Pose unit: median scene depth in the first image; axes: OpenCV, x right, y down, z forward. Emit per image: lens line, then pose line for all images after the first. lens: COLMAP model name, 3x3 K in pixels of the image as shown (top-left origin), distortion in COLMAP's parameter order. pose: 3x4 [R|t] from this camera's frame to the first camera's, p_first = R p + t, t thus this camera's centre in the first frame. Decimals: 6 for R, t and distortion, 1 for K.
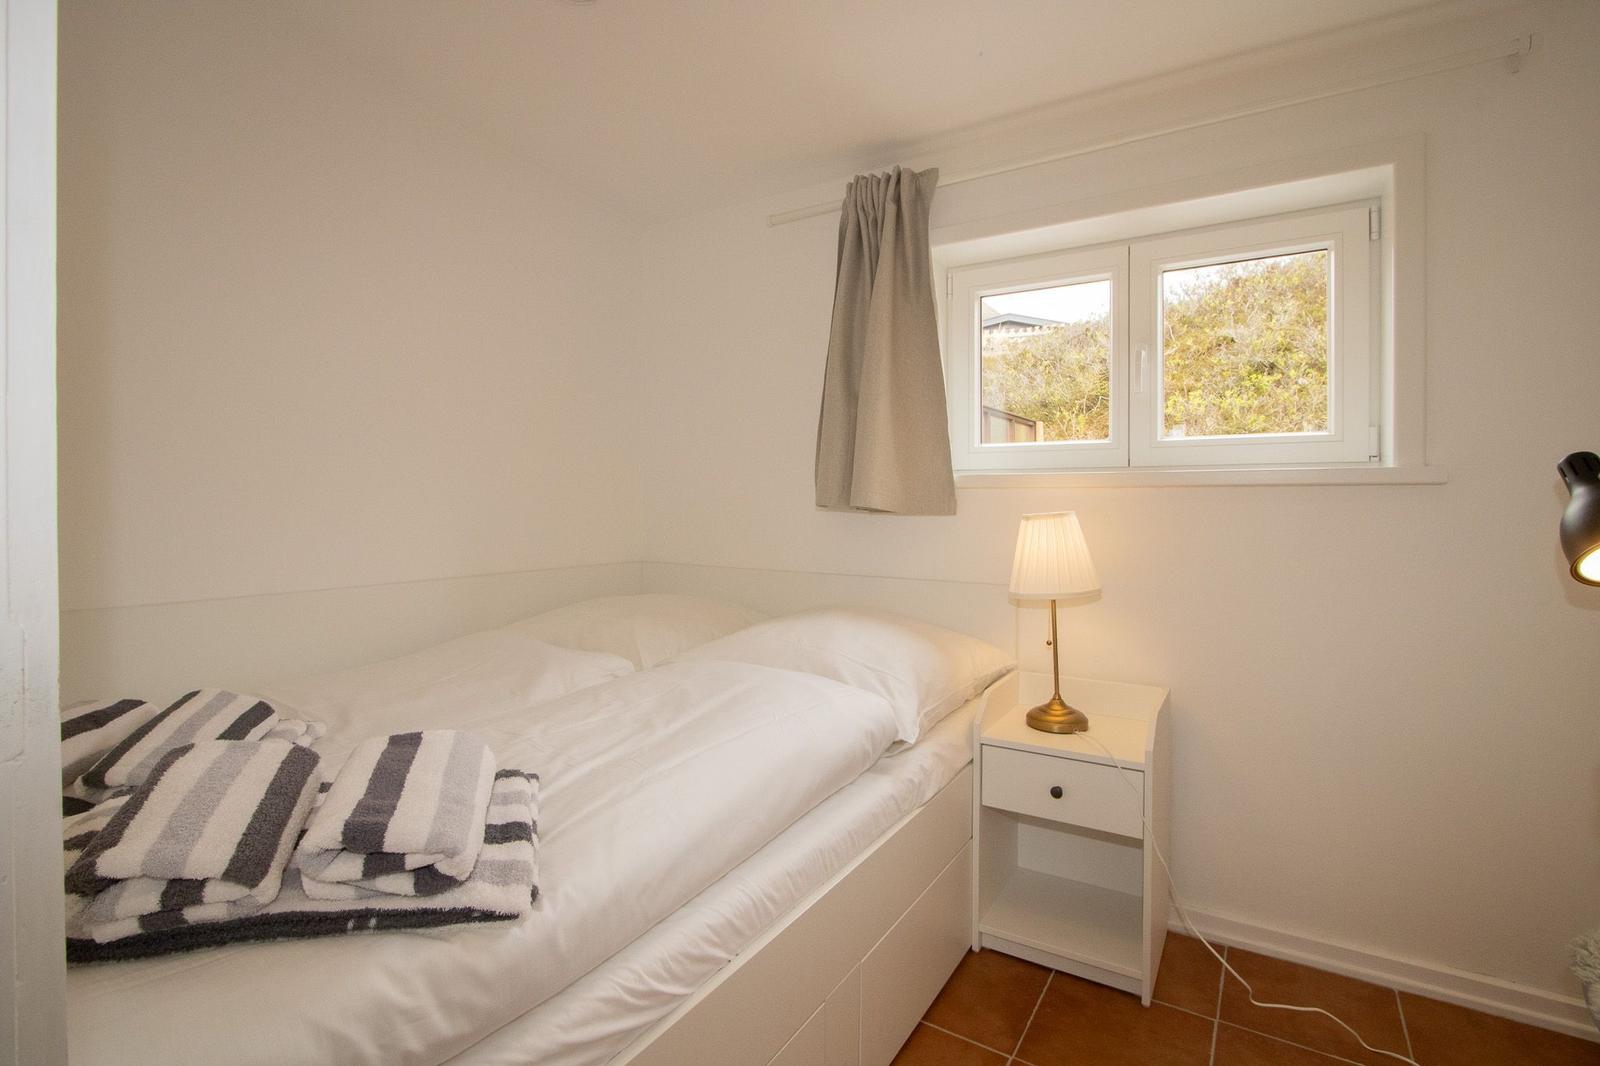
lens RADIAL K [[767.4, 0, 799.0], [0, 767.4, 542.9], [0, 0, 1]] dist [-0.017321, 0.005922]
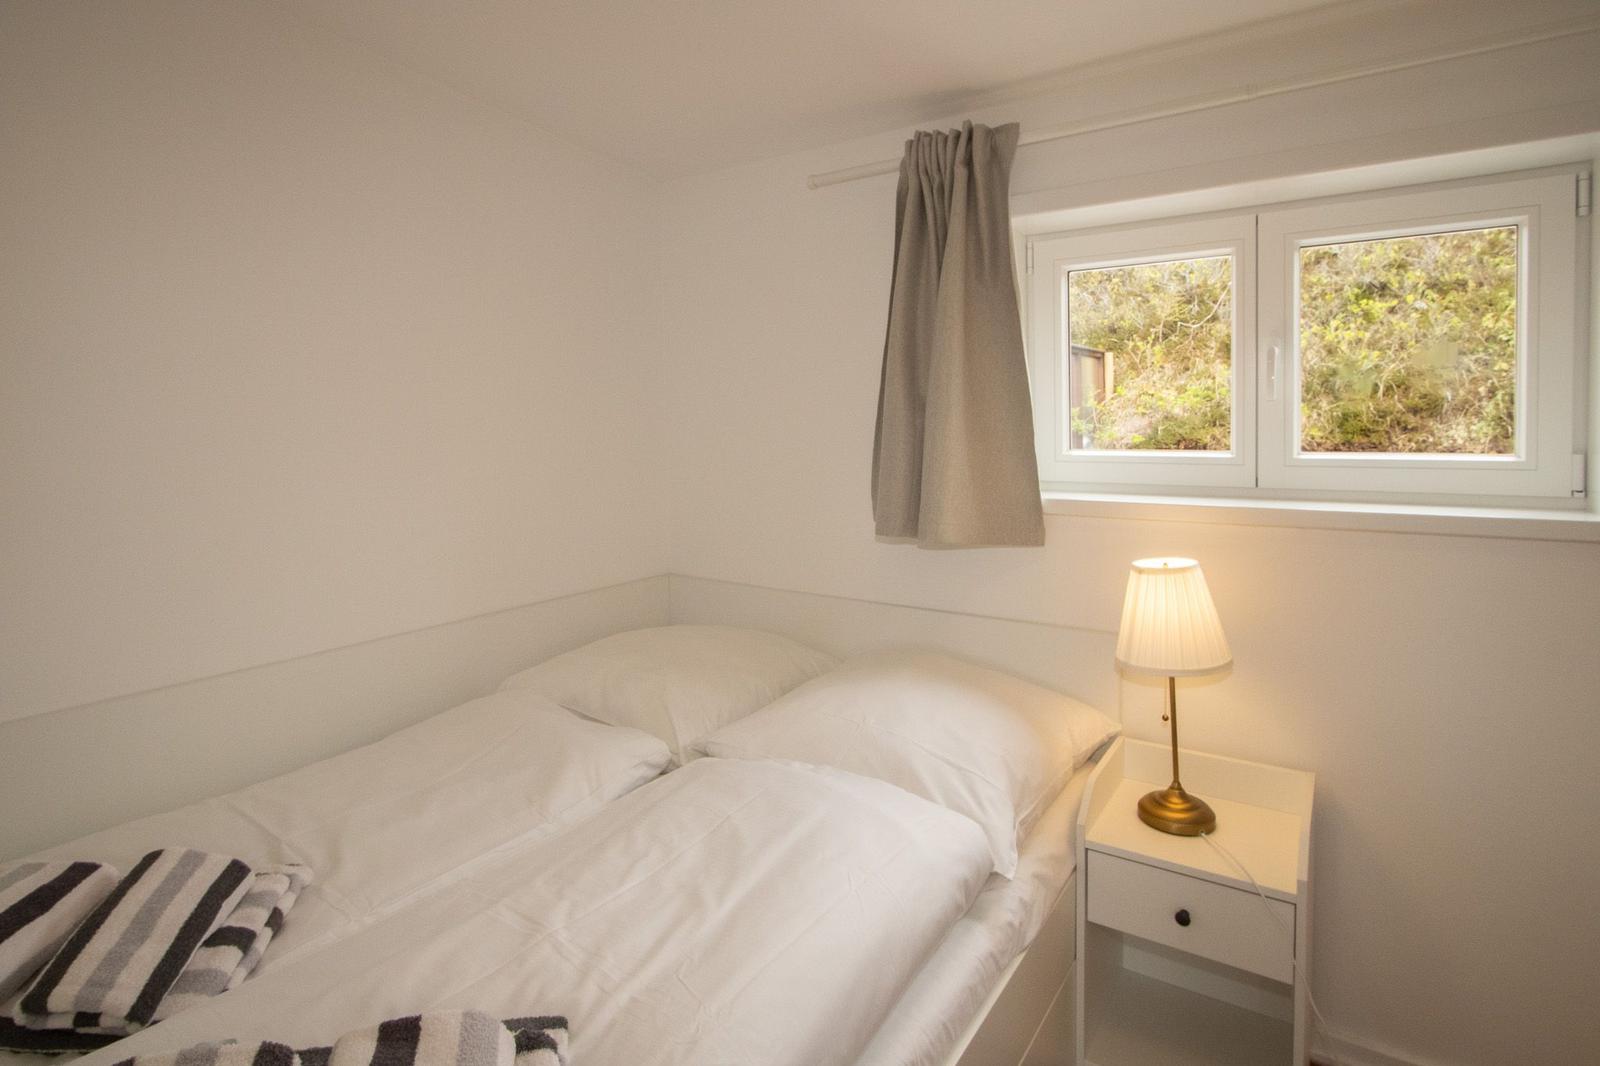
lens RADIAL K [[823.1, 0, 791.9], [0, 823.1, 473.8], [0, 0, 1]] dist [-0.019700, 0.005554]
pose [[0.999071, -0.016569, -0.039788, -0.033639], [0.018226, 0.998966, 0.041655, -0.158015], [0.039056, -0.042342, 0.998340, 0.097358]]
